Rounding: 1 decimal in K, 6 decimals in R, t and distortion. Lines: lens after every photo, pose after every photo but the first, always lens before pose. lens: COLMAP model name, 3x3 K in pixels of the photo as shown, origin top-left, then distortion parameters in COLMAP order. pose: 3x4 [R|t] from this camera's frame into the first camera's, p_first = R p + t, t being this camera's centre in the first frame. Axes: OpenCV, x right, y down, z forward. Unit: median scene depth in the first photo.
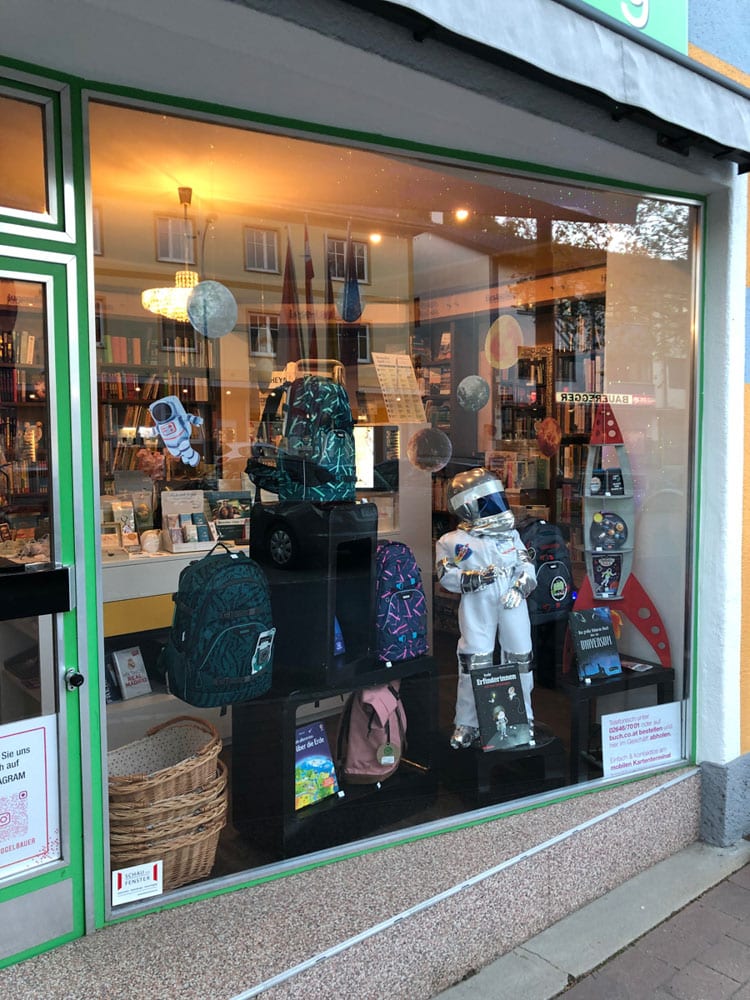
lens RADIAL K [[817.5, 0, 353.4], [0, 817.5, 502.6], [0, 0, 1]] dist [0.011971, 0.004127]
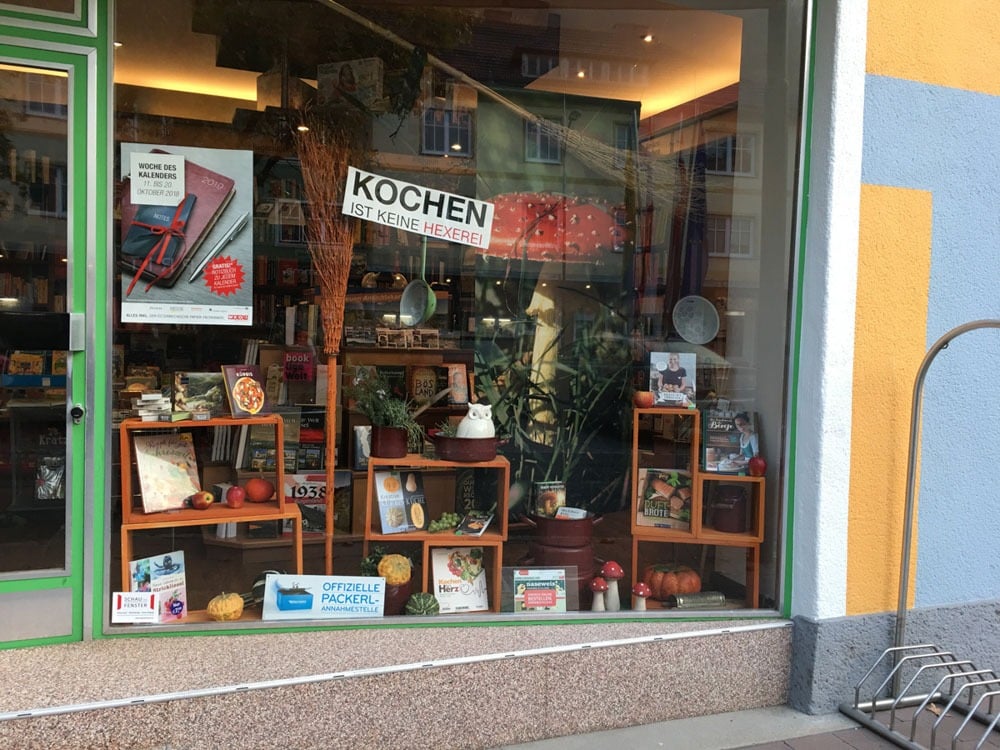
lens RADIAL K [[859.0, 0, 496.7], [0, 859.0, 377.3], [0, 0, 1]] dist [0.044840, -0.067197]
pose [[0.951034, 0.054641, -0.304217, 0.465684], [-0.064470, 0.997669, -0.022352, 0.122287], [0.302286, 0.040870, 0.952341, 0.009030]]
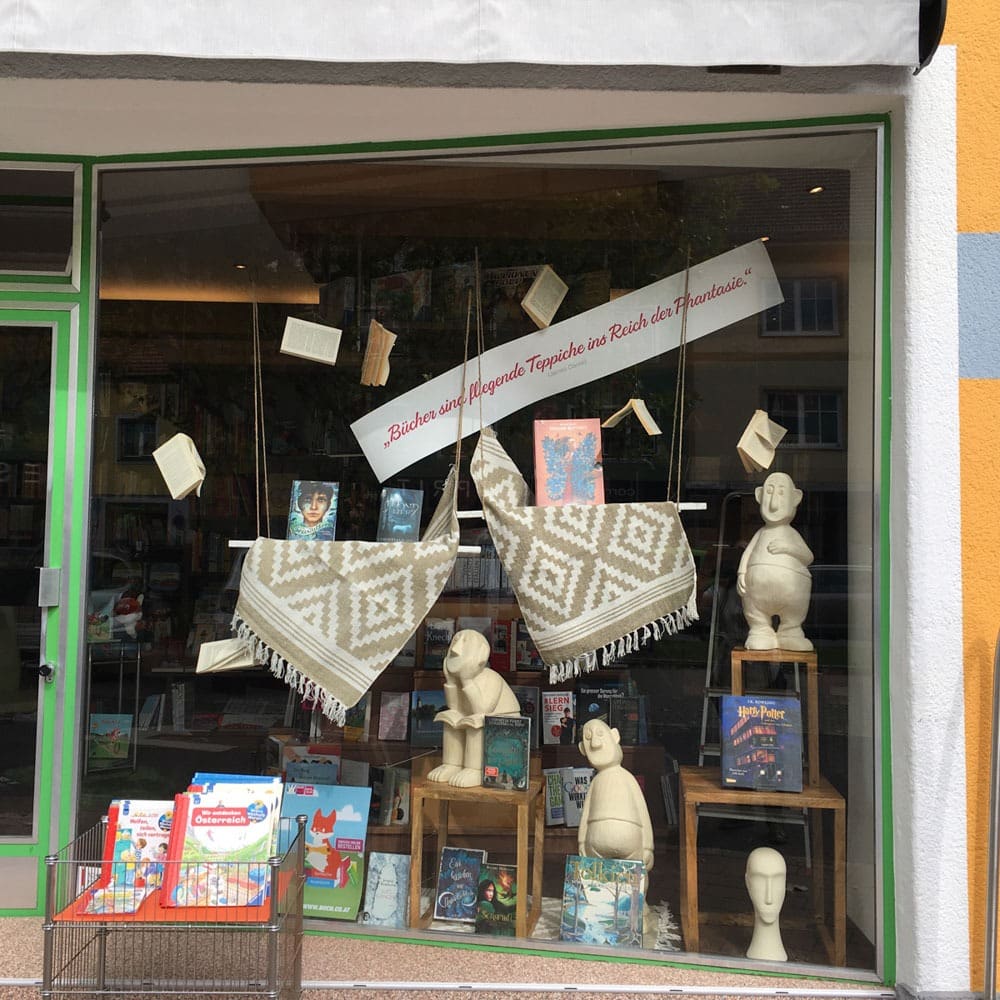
lens RADIAL K [[1149.3, 0, 497.6], [0, 1149.3, 497.5], [0, 0, 1]] dist [0.009549, 0.000000]
pose [[0.782888, -0.009451, -0.622091, 0.881696], [-0.077902, 0.990526, -0.113087, 0.088249], [0.617266, 0.136997, 0.774735, 0.099899]]
